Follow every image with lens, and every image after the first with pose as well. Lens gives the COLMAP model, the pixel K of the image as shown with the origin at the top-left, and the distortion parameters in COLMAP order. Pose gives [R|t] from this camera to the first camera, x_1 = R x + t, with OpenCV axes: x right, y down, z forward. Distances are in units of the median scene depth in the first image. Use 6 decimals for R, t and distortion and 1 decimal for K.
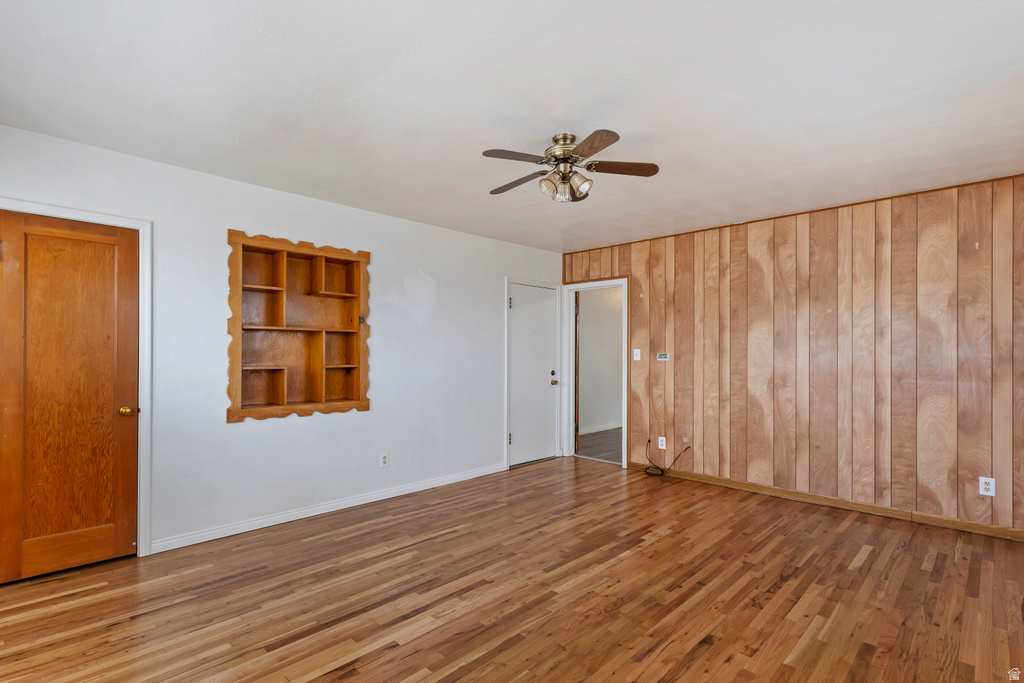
lens RADIAL K [[496.8, 0, 510.2], [0, 496.8, 347.4], [0, 0, 1]] dist [0.001700, -0.000233]
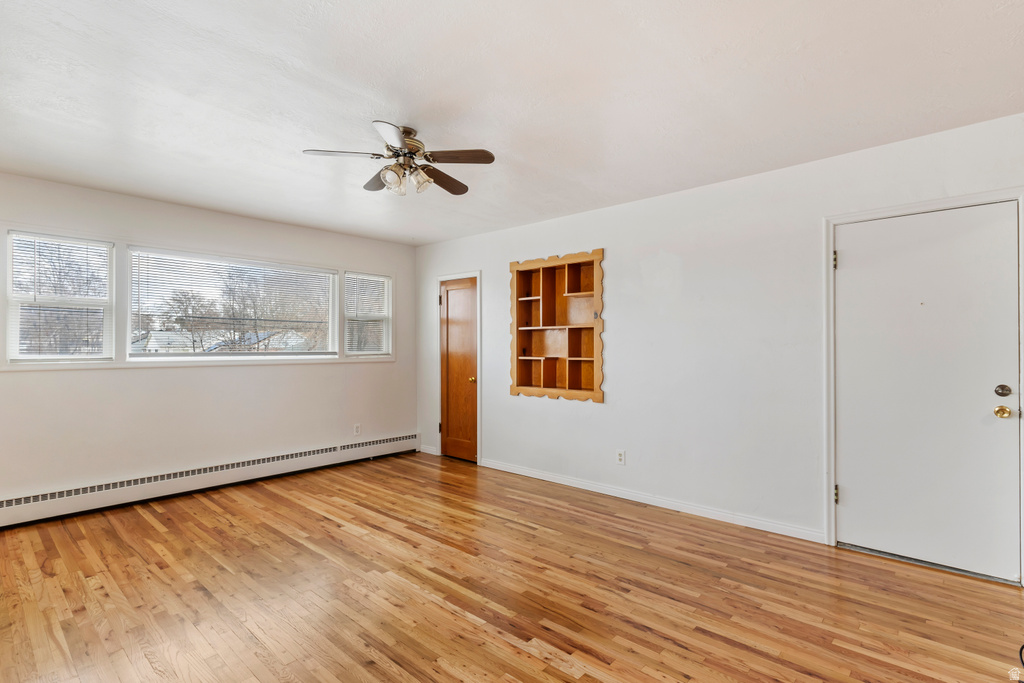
lens RADIAL K [[496.8, 0, 510.2], [0, 496.8, 347.4], [0, 0, 1]] dist [0.001700, -0.000233]
pose [[0.039631, -0.001494, -0.999213, 0.759729], [0.011422, 0.999934, -0.001042, 0.011109], [0.999149, -0.011372, 0.039646, 0.803716]]
